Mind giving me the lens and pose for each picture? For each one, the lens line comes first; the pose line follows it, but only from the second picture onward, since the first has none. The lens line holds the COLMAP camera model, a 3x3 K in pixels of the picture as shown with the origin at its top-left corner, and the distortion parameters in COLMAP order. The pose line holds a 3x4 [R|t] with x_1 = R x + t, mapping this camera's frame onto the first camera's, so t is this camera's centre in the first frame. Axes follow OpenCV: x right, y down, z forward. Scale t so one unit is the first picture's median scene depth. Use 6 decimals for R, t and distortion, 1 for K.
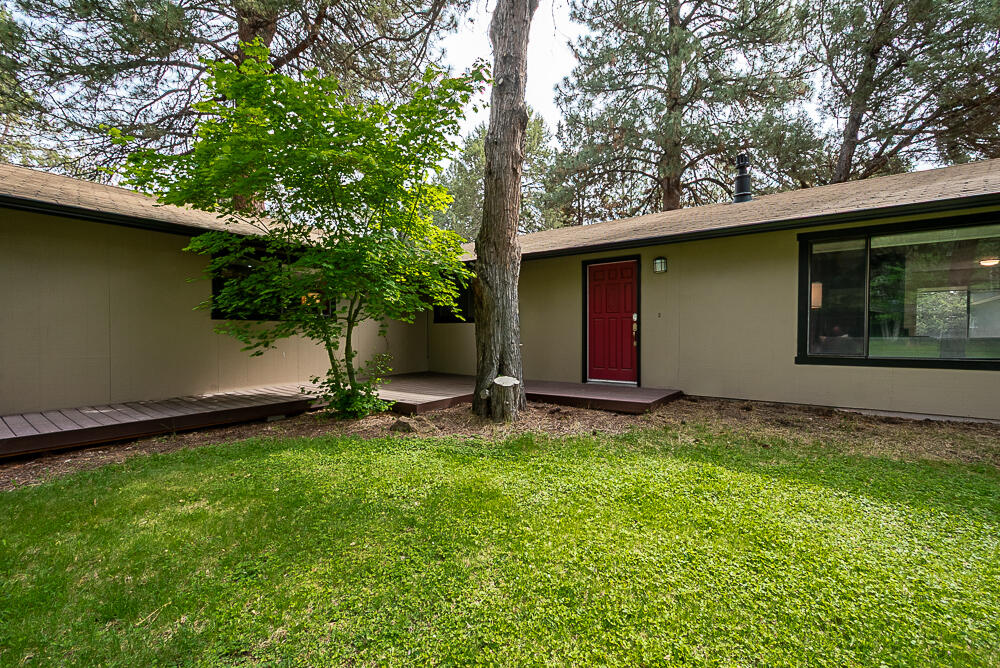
lens RADIAL K [[443.1, 0, 500.0], [0, 443.1, 334.0], [0, 0, 1]] dist [0.002580, 0.000161]
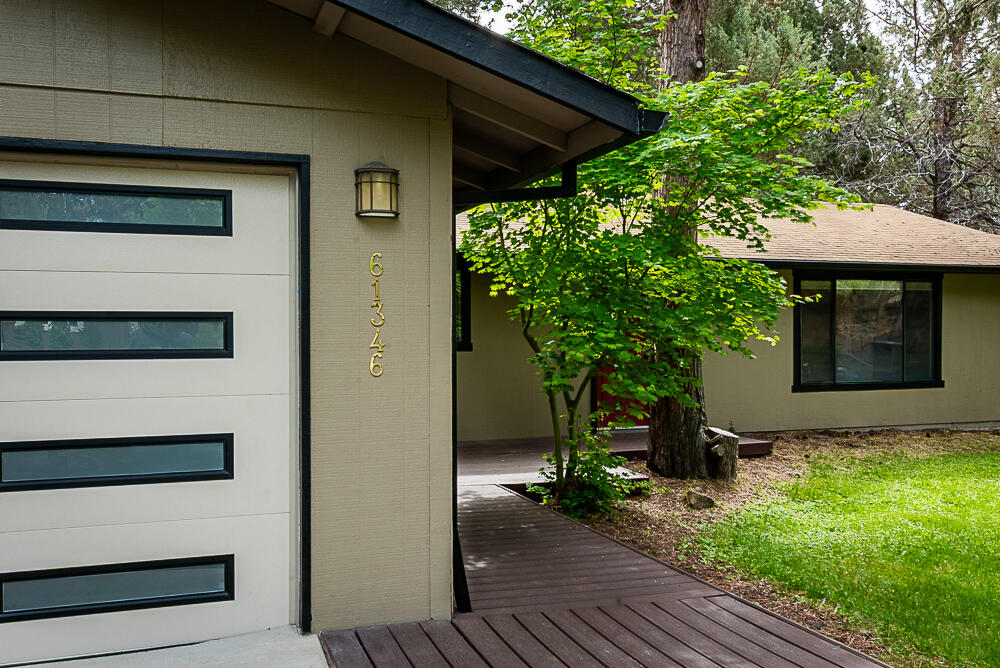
lens RADIAL K [[917.5, 0, 500.0], [0, 917.5, 334.0], [0, 0, 1]] dist [-0.003933, -0.002674]
pose [[0.560011, -0.002686, 0.828481, -1.154926], [0.004288, 0.999991, 0.000343, -0.056579], [-0.828474, 0.003360, 0.560017, 0.265081]]
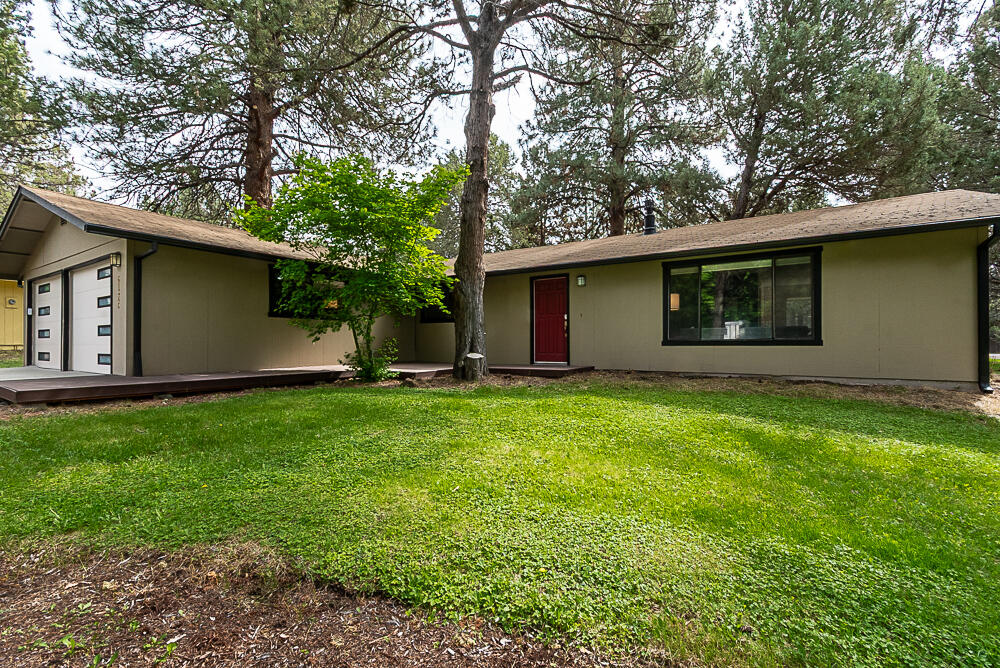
lens RADIAL K [[443.1, 0, 500.0], [0, 443.1, 334.0], [0, 0, 1]] dist [0.002580, 0.000161]
pose [[0.998102, -0.000023, 0.061589, 0.004179], [0.001306, 0.999783, -0.020798, 0.043578], [-0.061575, 0.020839, 0.997885, -0.383774]]
